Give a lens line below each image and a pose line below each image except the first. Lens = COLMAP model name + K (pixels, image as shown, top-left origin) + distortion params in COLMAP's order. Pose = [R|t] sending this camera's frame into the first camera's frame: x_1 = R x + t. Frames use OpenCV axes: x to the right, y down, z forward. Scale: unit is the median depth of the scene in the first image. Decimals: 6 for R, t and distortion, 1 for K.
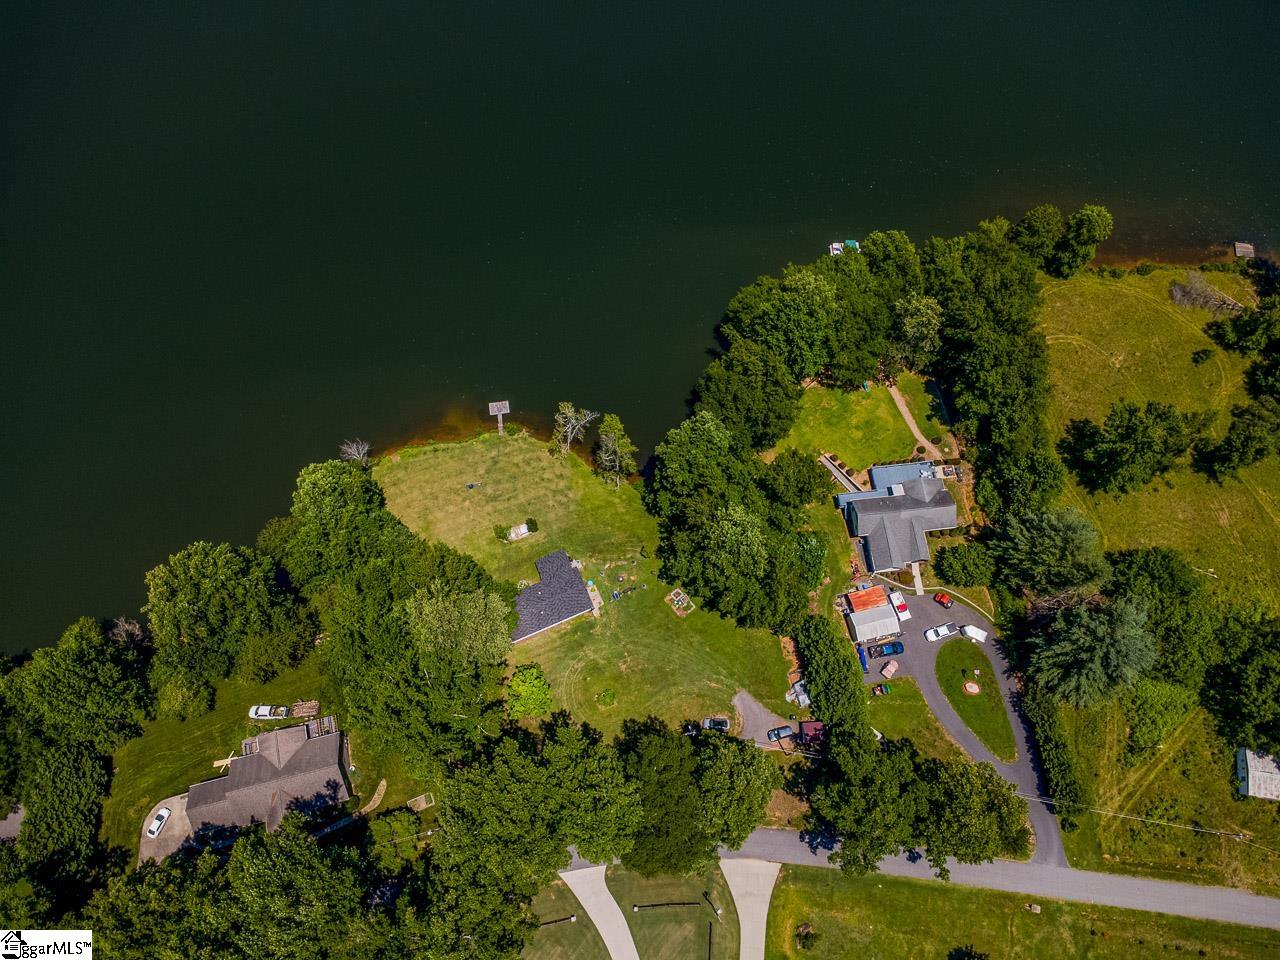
lens RADIAL K [[908.8, 0, 637.5], [0, 908.8, 475.9], [0, 0, 1]] dist [-0.003242, 0.005632]
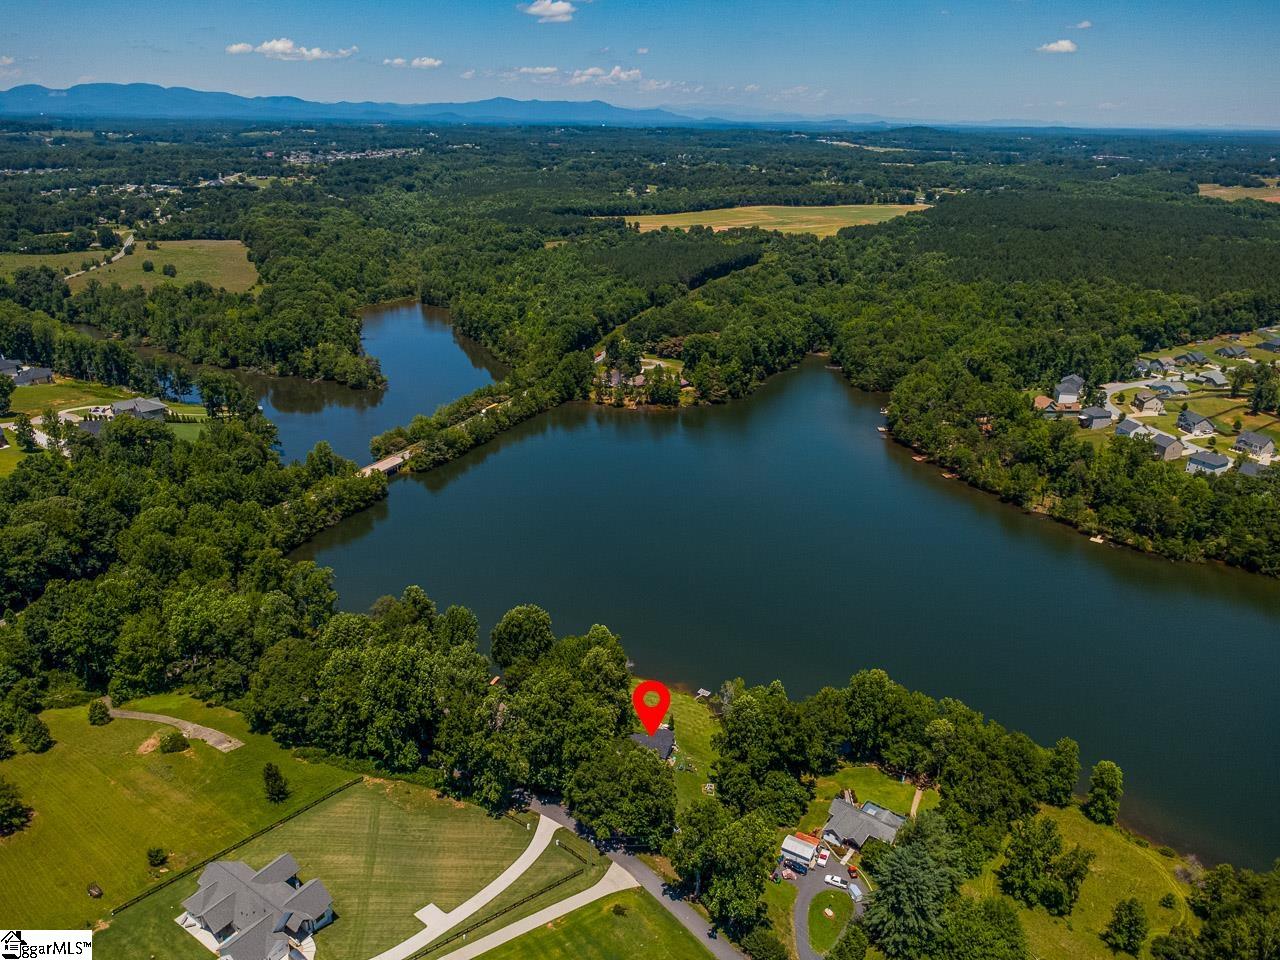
lens RADIAL K [[908.8, 0, 637.5], [0, 908.8, 475.9], [0, 0, 1]] dist [-0.003242, 0.005632]
pose [[0.716642, 0.259399, -0.647407, 0.875907], [-0.662191, 0.544446, -0.514861, 0.770430], [0.218924, 0.797678, 0.561945, -0.357539]]
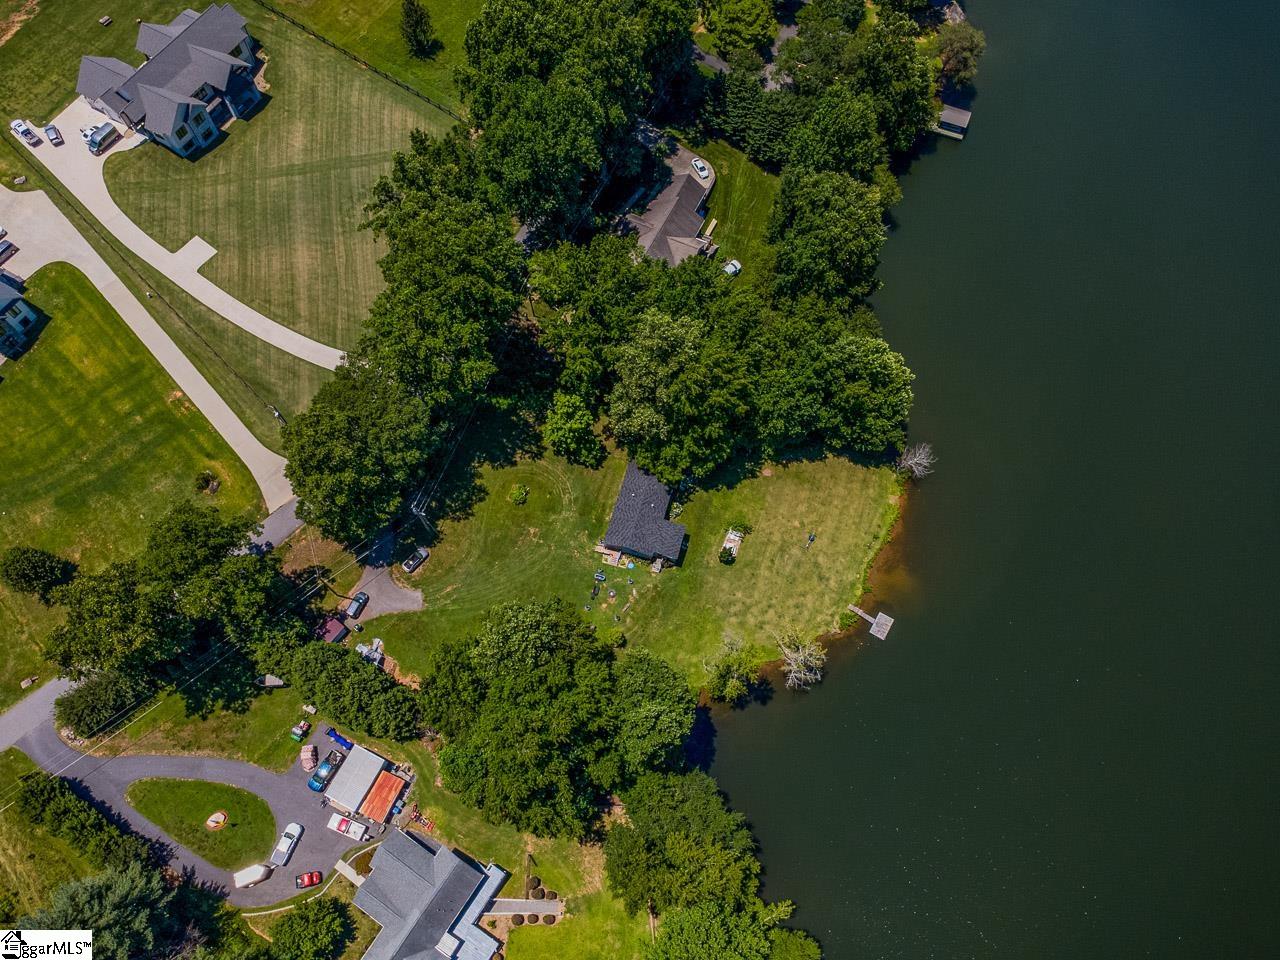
lens RADIAL K [[908.8, 0, 637.5], [0, 908.8, 475.9], [0, 0, 1]] dist [-0.003242, 0.005632]
pose [[-0.639450, 0.692367, -0.334265, 0.187798], [-0.728968, -0.407810, 0.549816, -0.353289], [0.244357, 0.595247, 0.765487, 0.296940]]
